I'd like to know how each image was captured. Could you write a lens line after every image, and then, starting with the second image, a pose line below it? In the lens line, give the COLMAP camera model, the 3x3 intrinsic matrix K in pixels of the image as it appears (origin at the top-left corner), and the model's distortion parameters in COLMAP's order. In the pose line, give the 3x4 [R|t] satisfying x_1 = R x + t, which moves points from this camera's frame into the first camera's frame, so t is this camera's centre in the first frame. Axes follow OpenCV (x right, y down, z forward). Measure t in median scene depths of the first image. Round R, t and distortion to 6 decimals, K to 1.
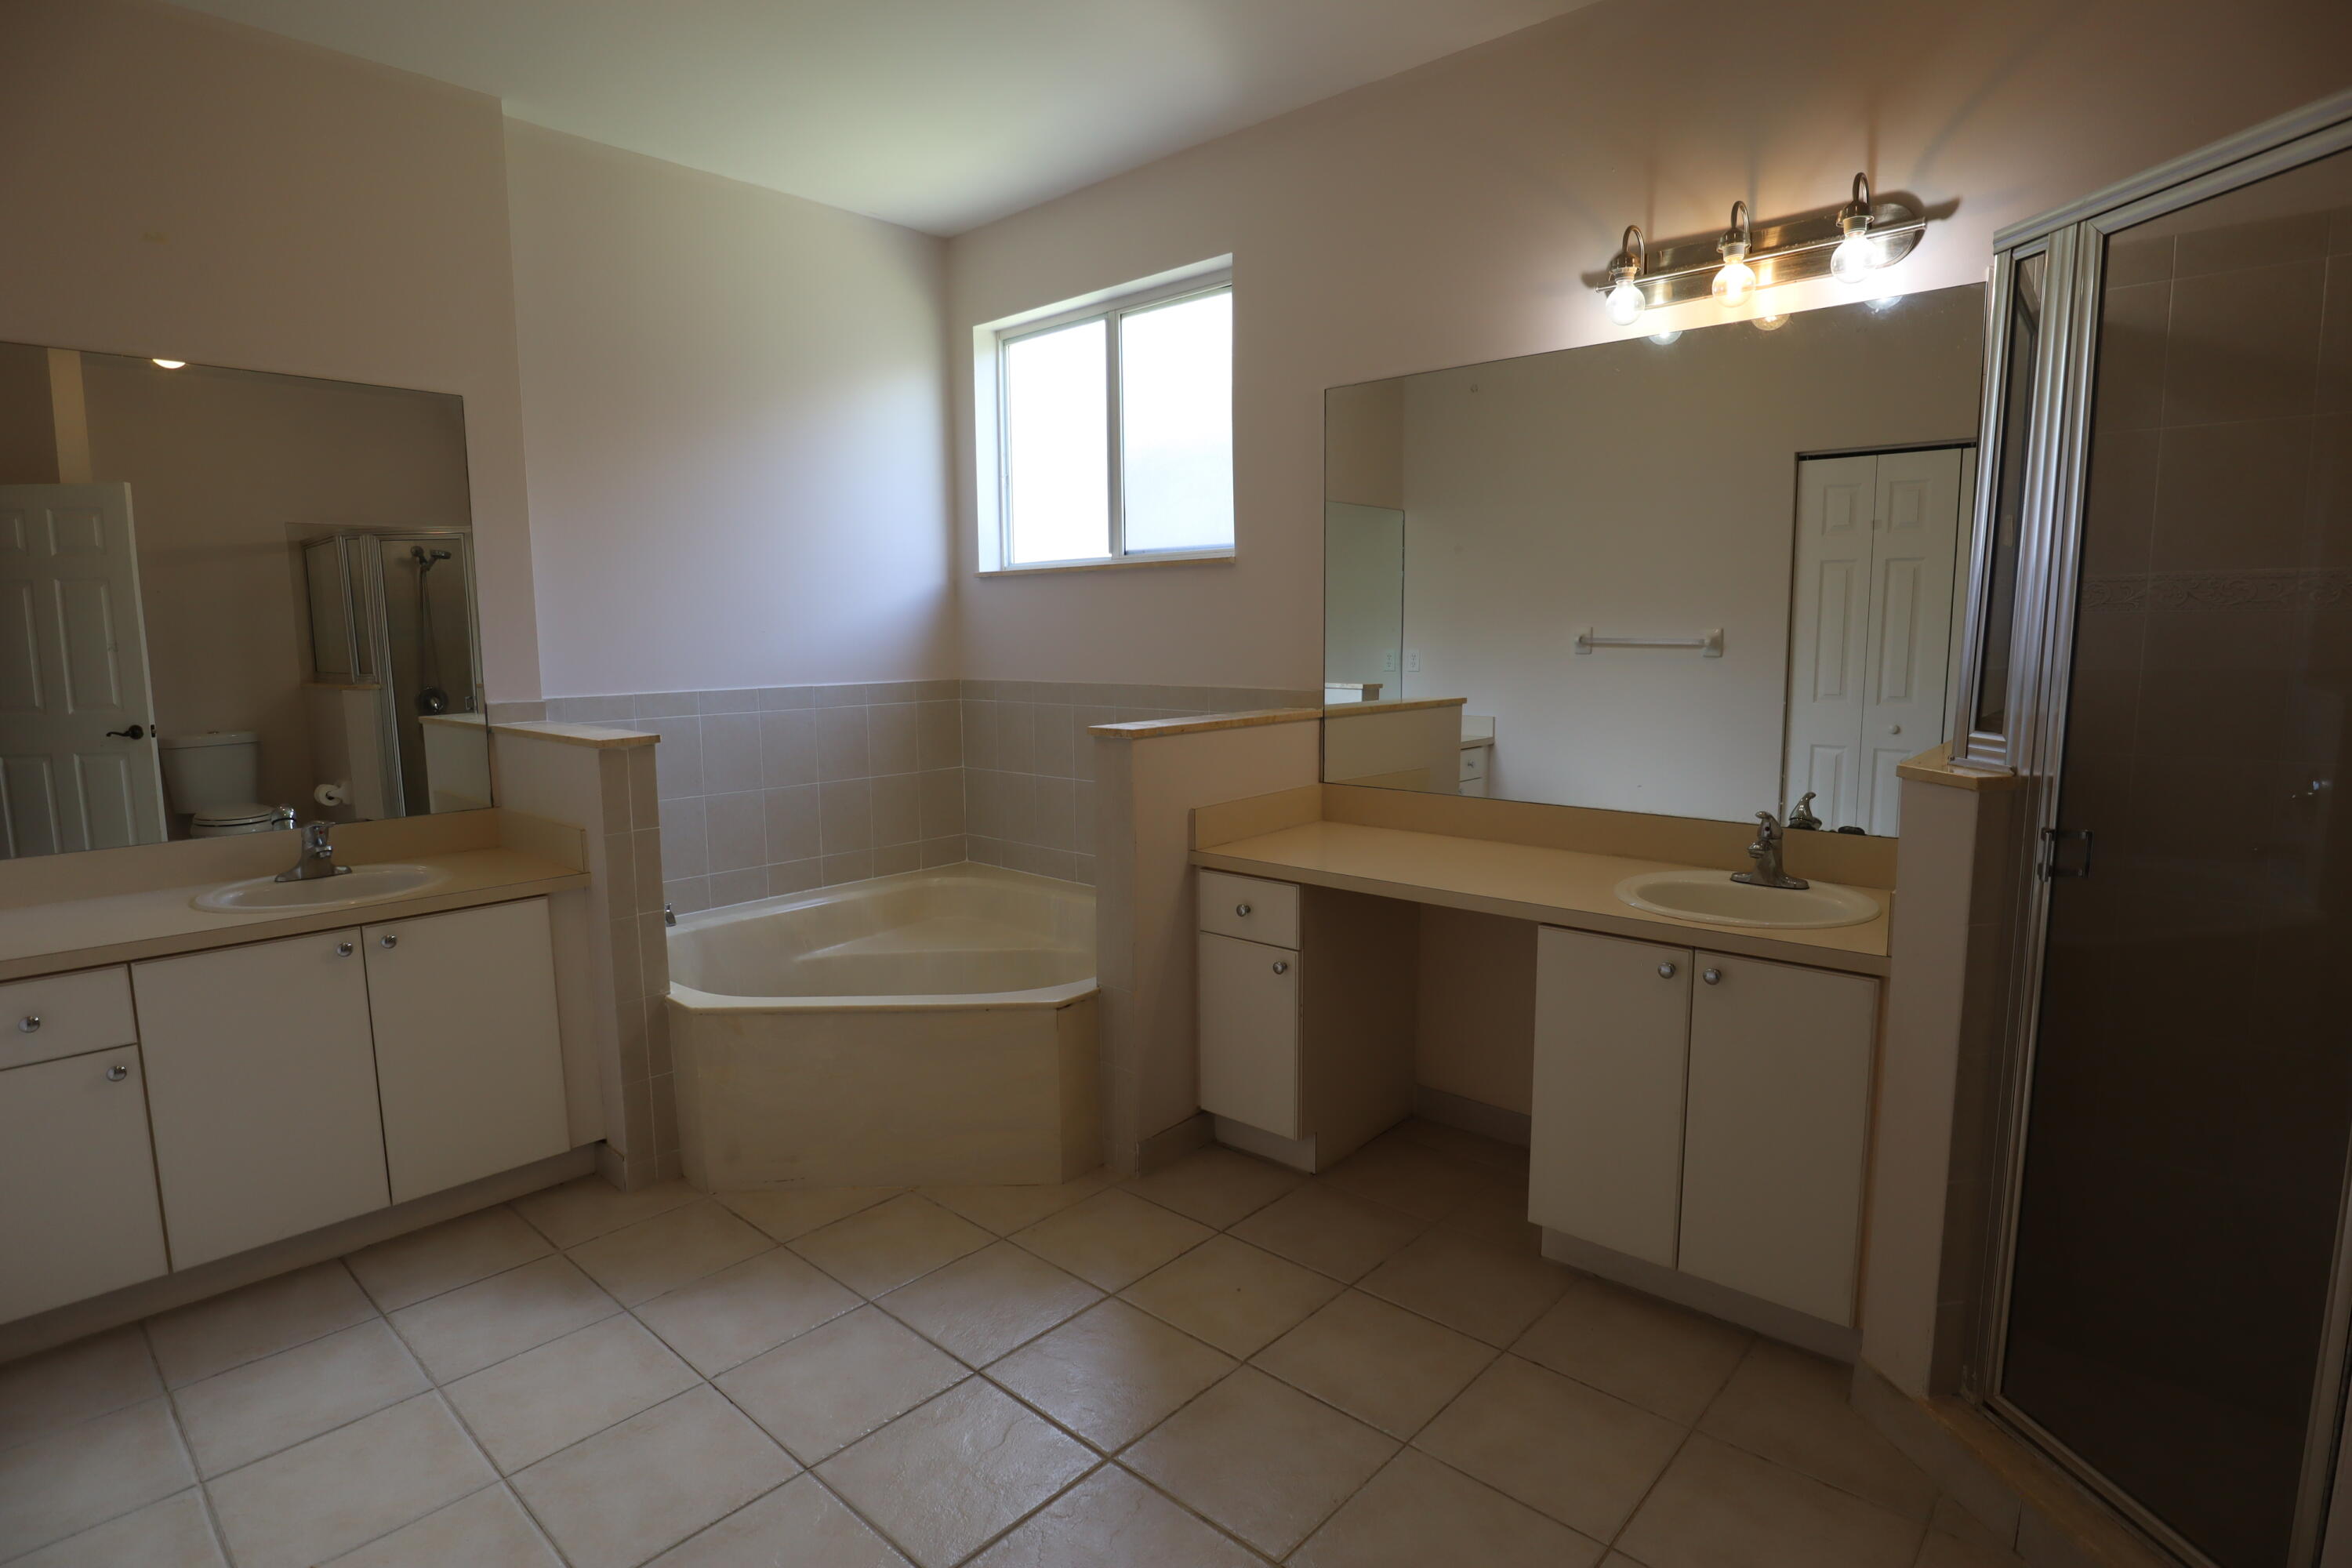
lens RADIAL K [[1182.0, 0, 1176.0], [0, 1182.0, 784.0], [0, 0, 1]] dist [0.001170, 0.000276]
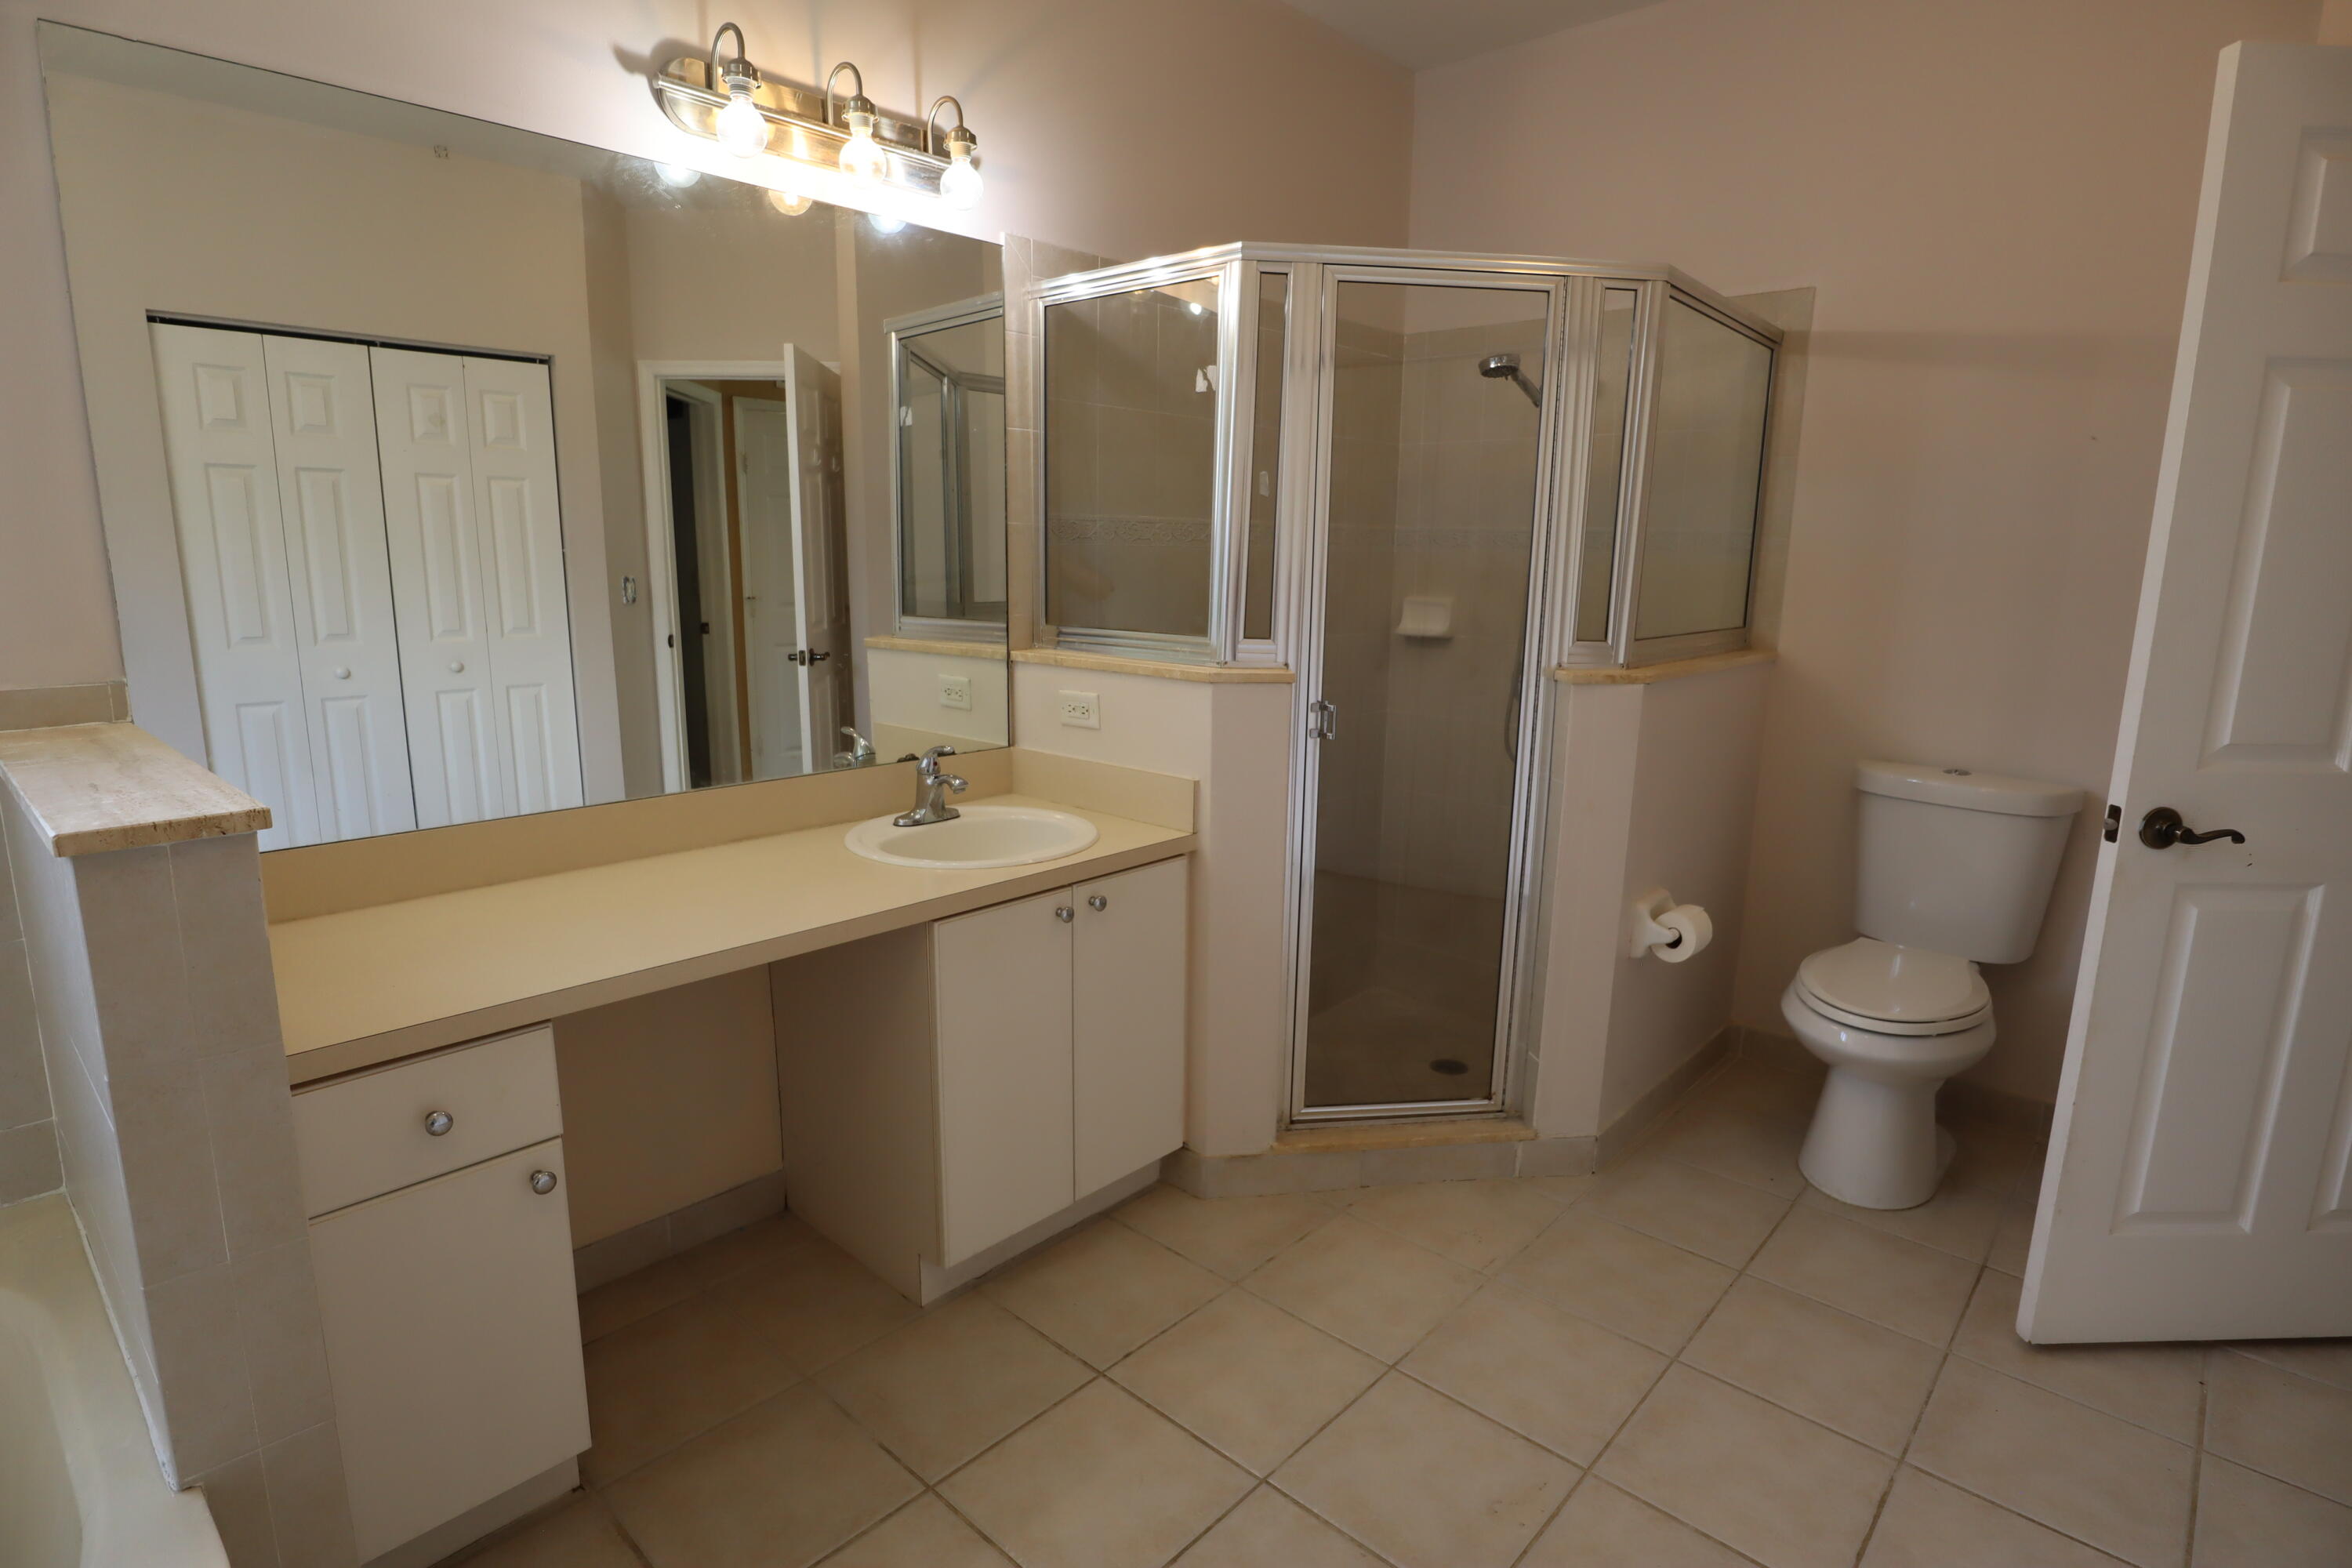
lens RADIAL K [[1214.2, 0, 1176.0], [0, 1214.2, 784.0], [0, 0, 1]] dist [-0.039750, 0.000582]
pose [[0.003378, -0.177255, 0.984159, -0.432061], [0.115468, 0.977651, 0.175686, -0.087758], [-0.993305, 0.113046, 0.023770, 0.706806]]
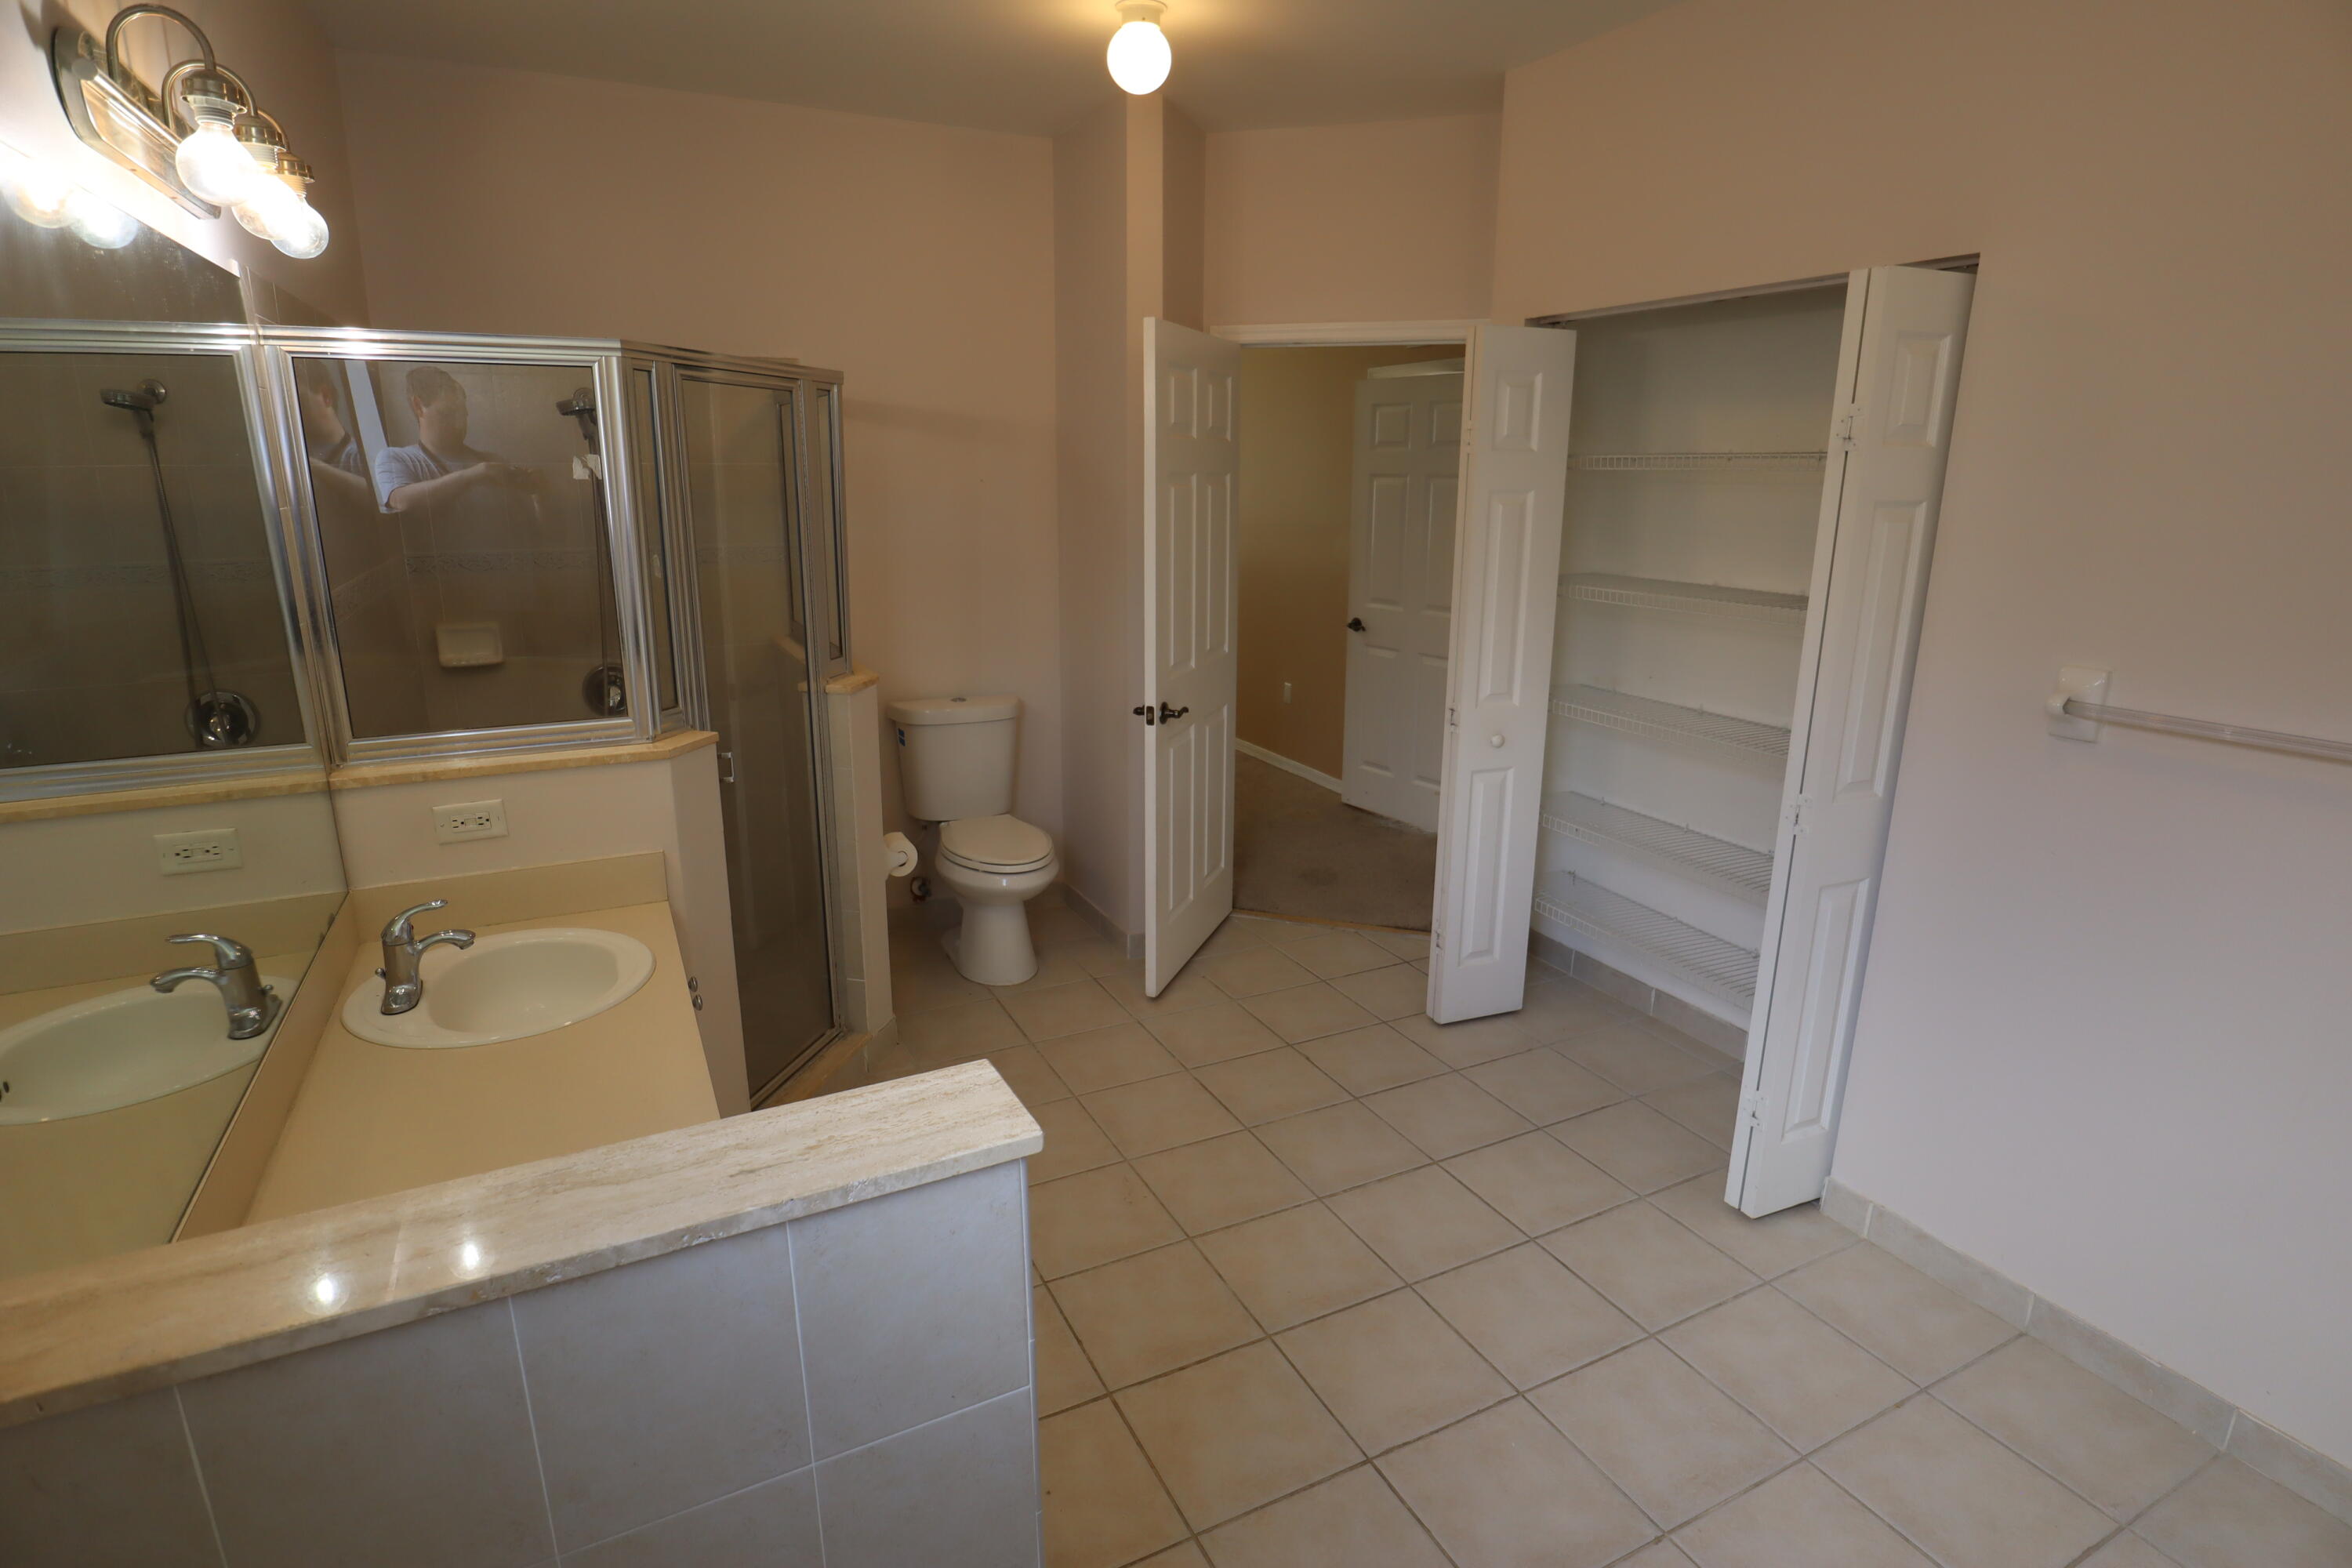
lens RADIAL K [[1214.2, 0, 1176.0], [0, 1214.2, 784.0], [0, 0, 1]] dist [-0.039750, 0.000582]
pose [[-0.938371, -0.086138, 0.334724, -0.239056], [0.046734, 0.927931, 0.369810, -0.303573], [-0.342456, 0.362662, -0.866718, 1.357049]]
